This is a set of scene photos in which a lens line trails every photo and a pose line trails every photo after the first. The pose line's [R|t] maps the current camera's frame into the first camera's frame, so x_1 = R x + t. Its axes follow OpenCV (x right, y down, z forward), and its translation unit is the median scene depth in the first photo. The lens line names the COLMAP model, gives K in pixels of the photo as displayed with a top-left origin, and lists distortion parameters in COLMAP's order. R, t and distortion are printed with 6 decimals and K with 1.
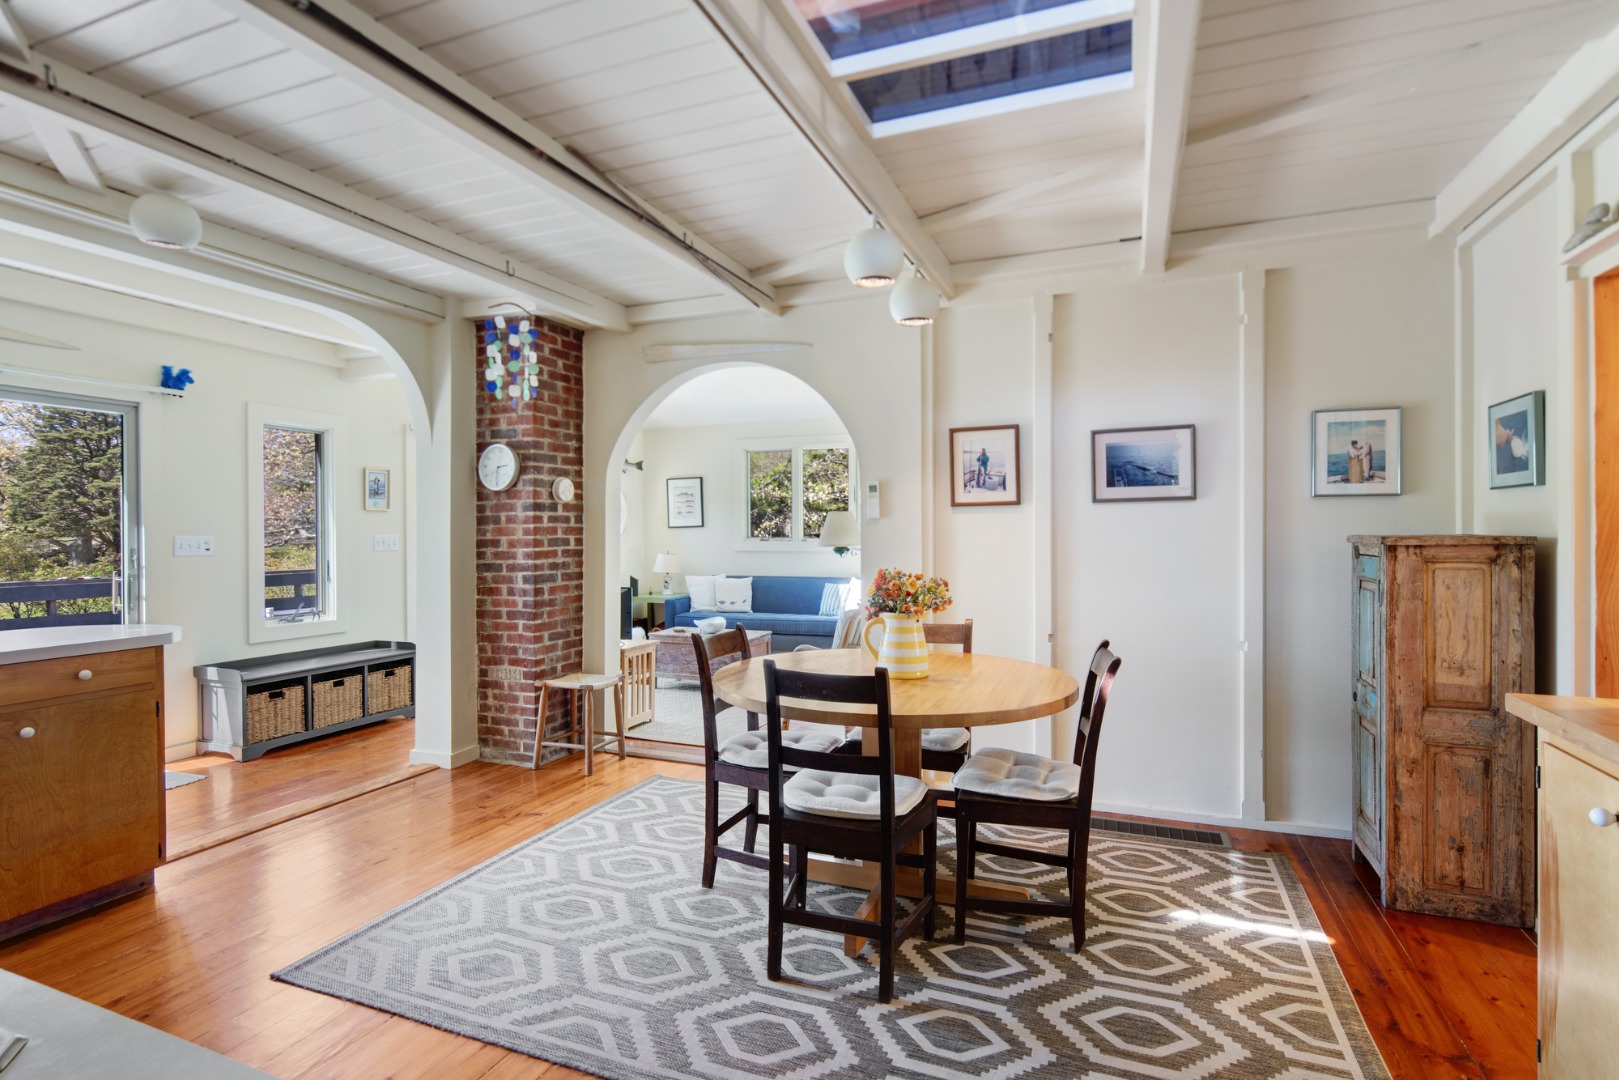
lens RADIAL K [[800.1, 0, 808.1], [0, 800.1, 533.5], [0, 0, 1]] dist [0.002351, -0.000576]
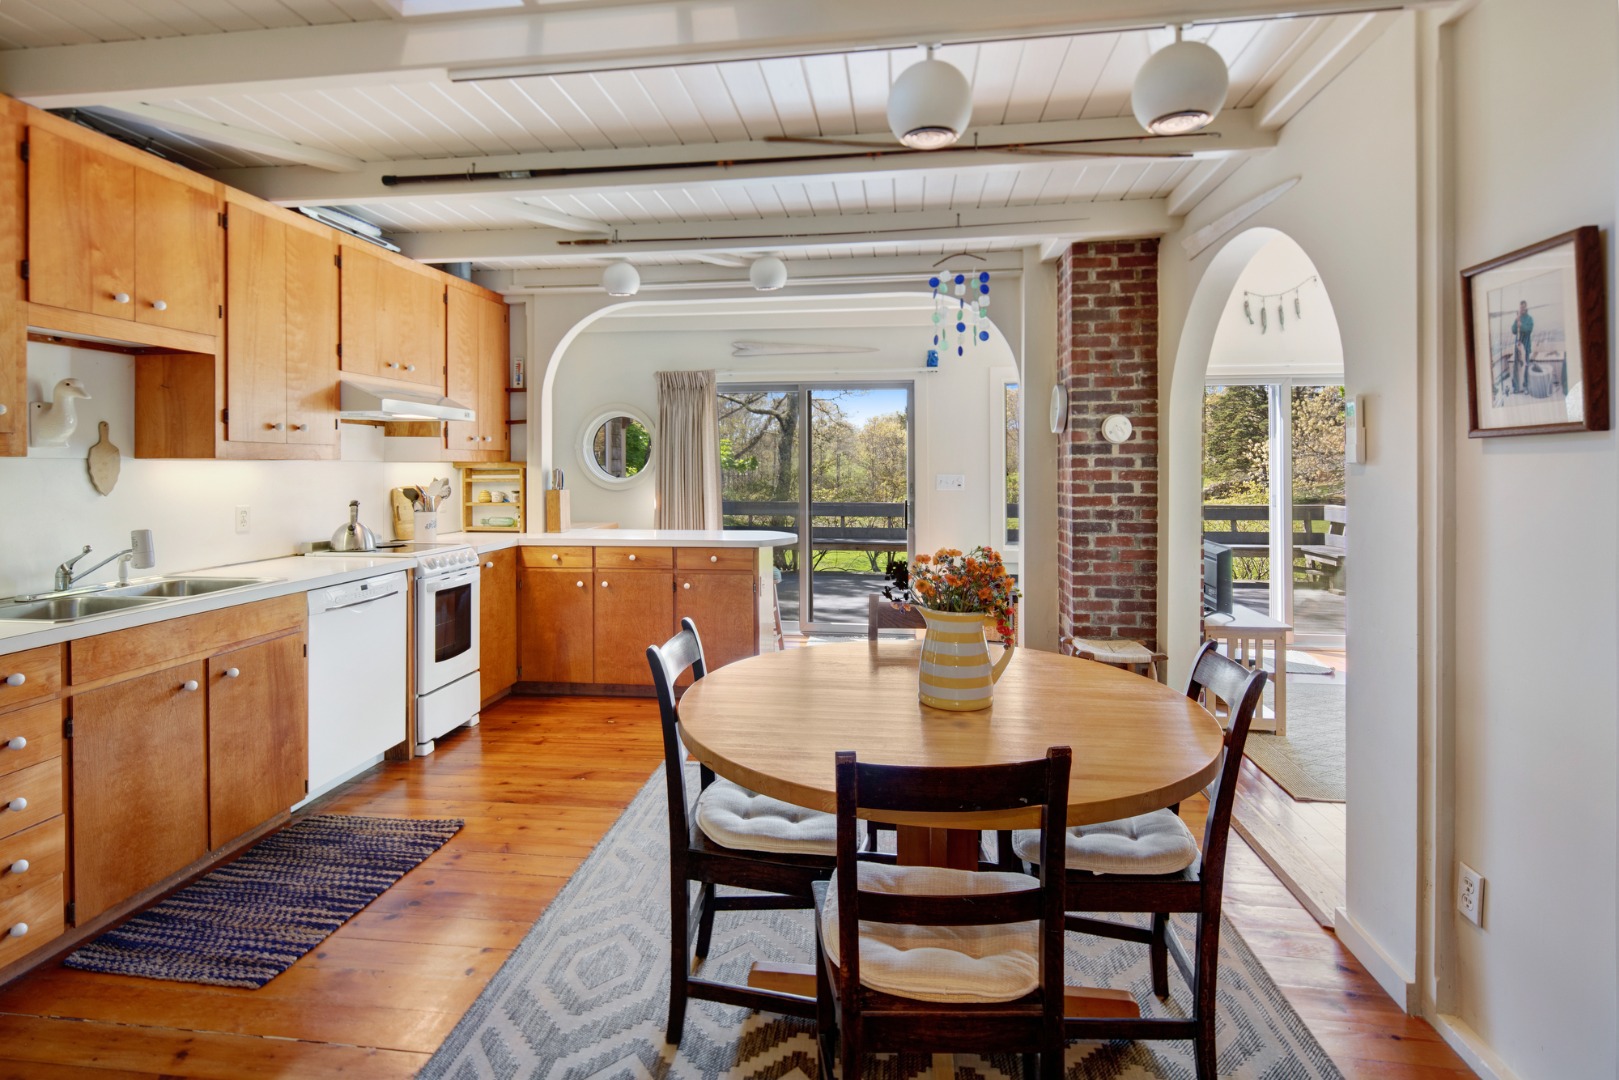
lens RADIAL K [[800.1, 0, 801.3], [0, 800.1, 468.0], [0, 0, 1]] dist [0.002351, -0.000576]
pose [[0.250734, 0.006112, -0.968037, 0.455107], [-0.001410, 0.999981, 0.005948, -0.015974], [0.968055, -0.000127, 0.250738, 0.437196]]
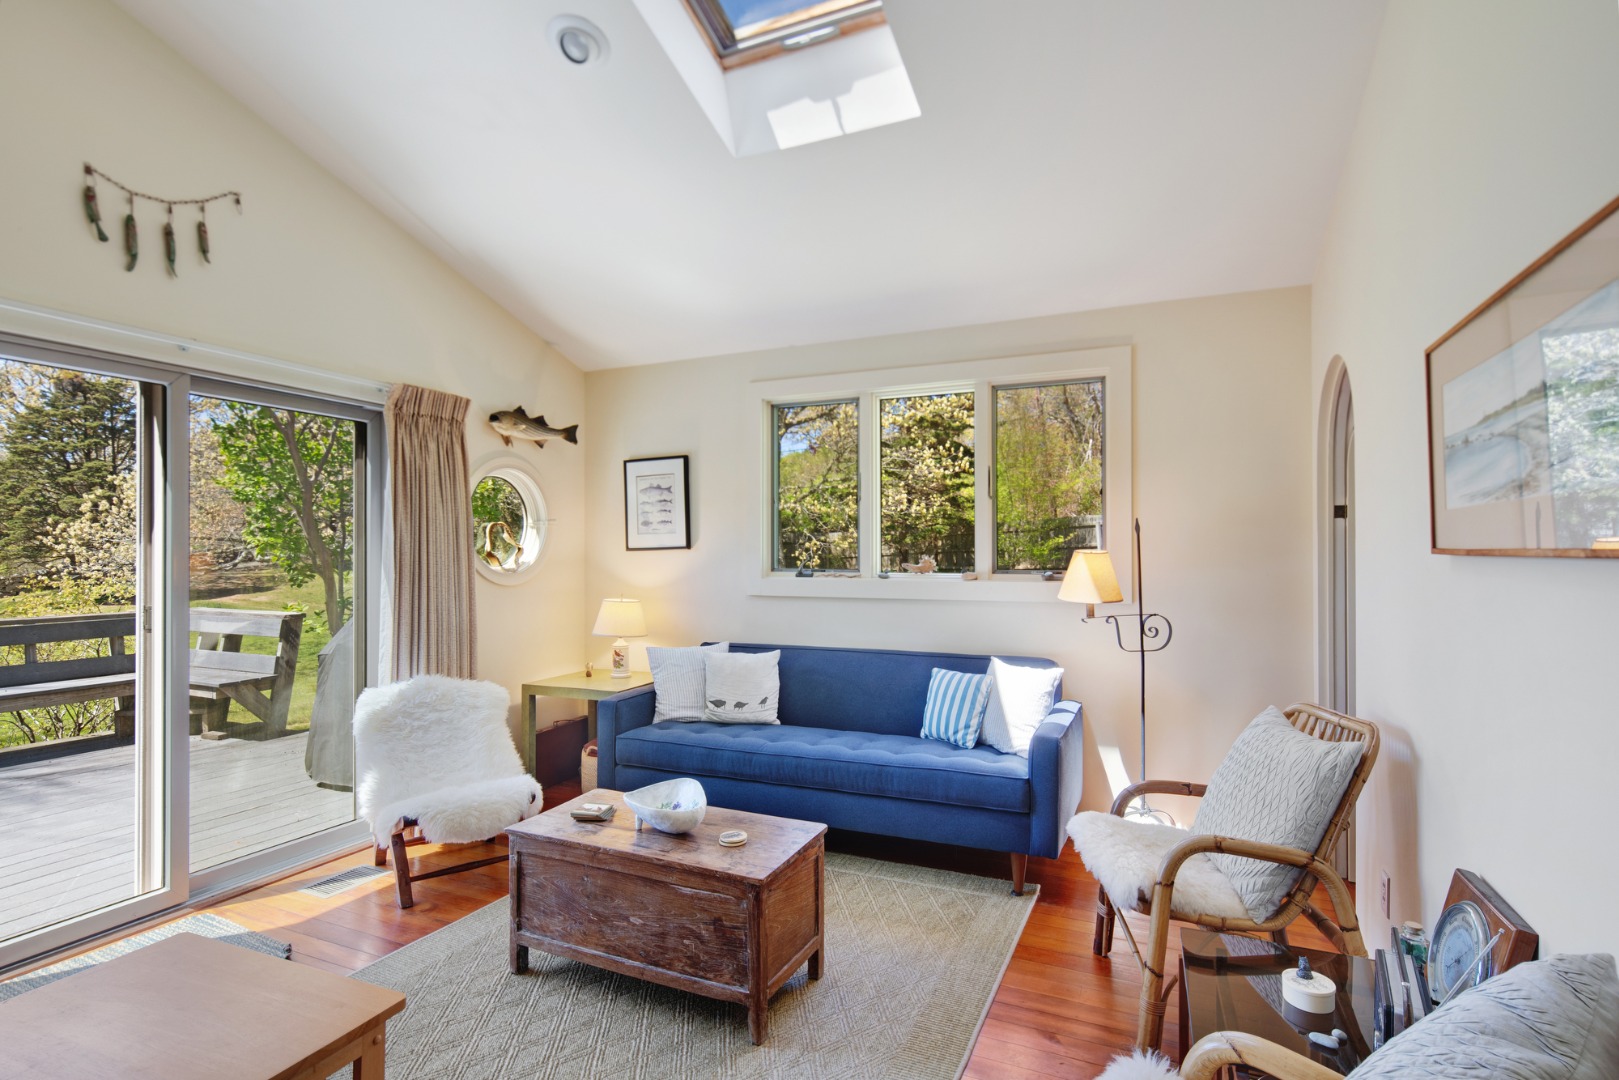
lens RADIAL K [[800.1, 0, 805.7], [0, 800.1, 546.1], [0, 0, 1]] dist [0.002351, -0.000576]
pose [[0.999054, 0.004105, -0.043282, -0.057645], [-0.004703, 0.999895, -0.013740, -0.006682], [0.043221, 0.013931, 0.998968, 0.887611]]
